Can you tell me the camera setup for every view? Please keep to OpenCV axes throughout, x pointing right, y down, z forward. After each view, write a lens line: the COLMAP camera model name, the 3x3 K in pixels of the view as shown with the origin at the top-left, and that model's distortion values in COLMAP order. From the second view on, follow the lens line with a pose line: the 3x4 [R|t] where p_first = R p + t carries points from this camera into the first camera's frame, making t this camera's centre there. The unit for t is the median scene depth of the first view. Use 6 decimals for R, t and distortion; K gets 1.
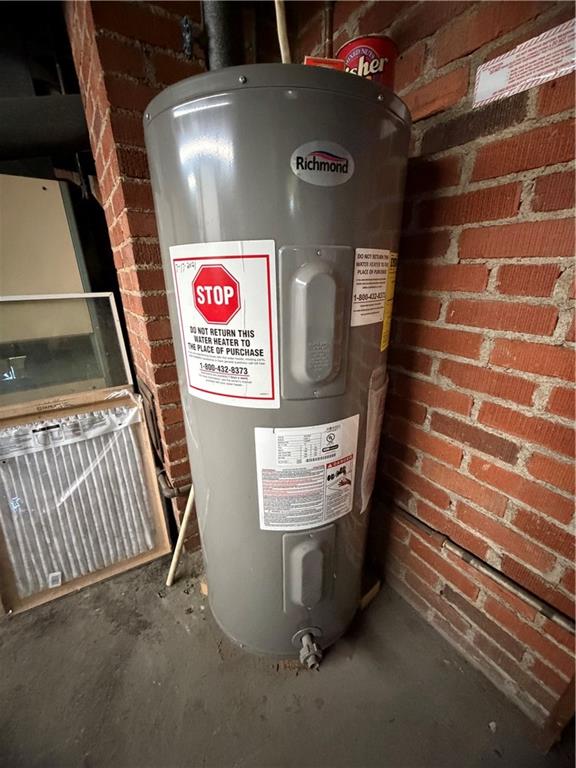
lens RADIAL K [[308.5, 0, 288.0], [0, 308.5, 384.0], [0, 0, 1]] dist [0.000043, 0.000228]
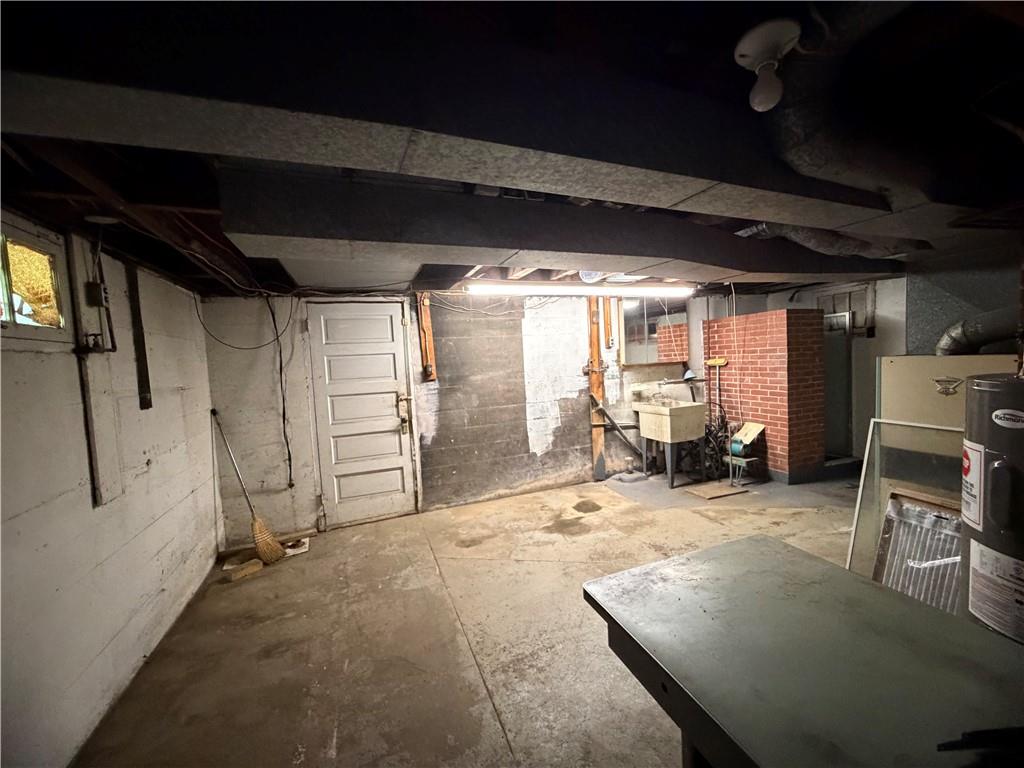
lens RADIAL K [[411.3, 0, 511.0], [0, 411.3, 385.7], [0, 0, 1]] dist [0.000043, 0.000228]
pose [[-0.236149, 0.090655, -0.967479, 1.609197], [-0.291176, 0.943286, 0.159460, -0.172266], [0.927065, 0.319363, -0.196360, -0.741186]]
